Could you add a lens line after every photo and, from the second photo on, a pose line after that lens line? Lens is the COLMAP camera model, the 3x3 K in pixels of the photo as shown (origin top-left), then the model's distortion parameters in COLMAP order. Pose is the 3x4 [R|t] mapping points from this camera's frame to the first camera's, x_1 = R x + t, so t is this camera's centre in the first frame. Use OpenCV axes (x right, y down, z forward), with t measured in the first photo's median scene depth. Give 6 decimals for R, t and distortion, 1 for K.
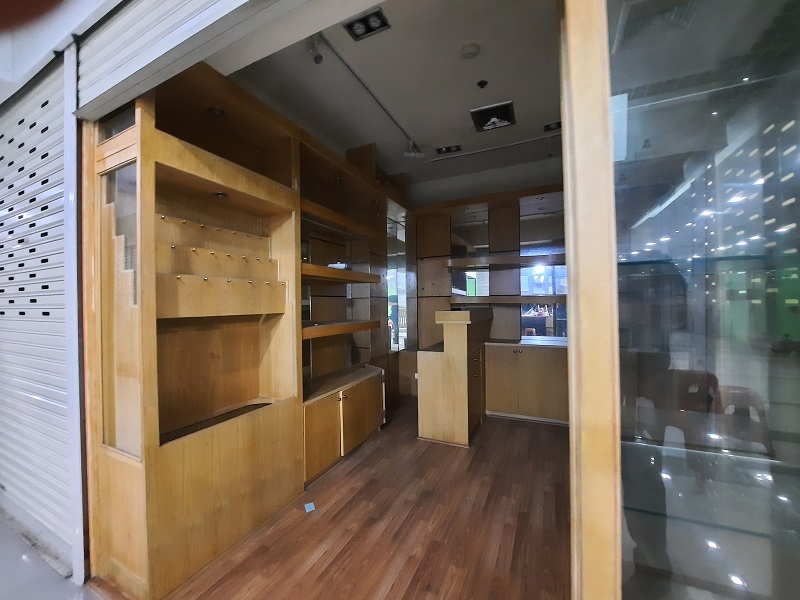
lens RADIAL K [[317.9, 0, 396.5], [0, 317.9, 301.5], [0, 0, 1]] dist [-0.015044, -0.000101]
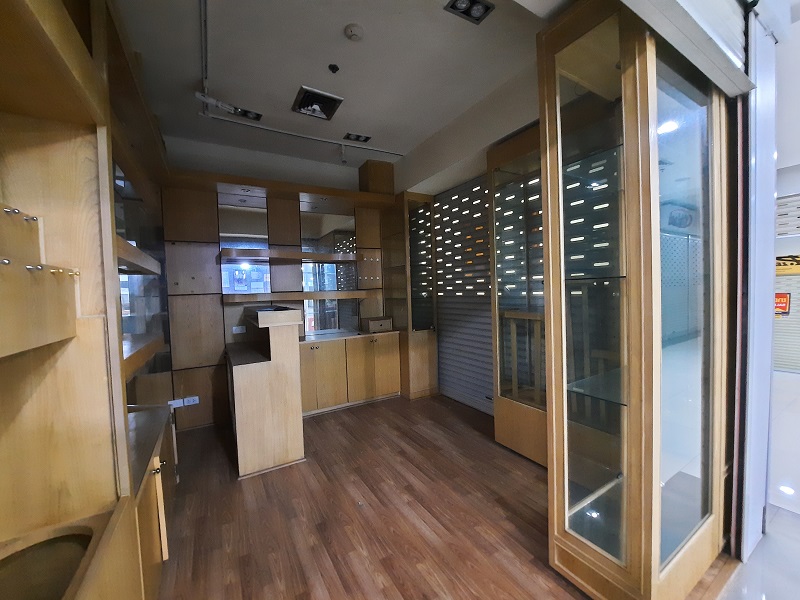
lens RADIAL K [[317.9, 0, 396.5], [0, 317.9, 301.5], [0, 0, 1]] dist [-0.015044, -0.000101]
pose [[0.563535, -0.036046, 0.825305, -0.360779], [0.023831, 0.999341, 0.027375, -0.012483], [-0.825748, 0.004241, 0.564023, 0.269614]]
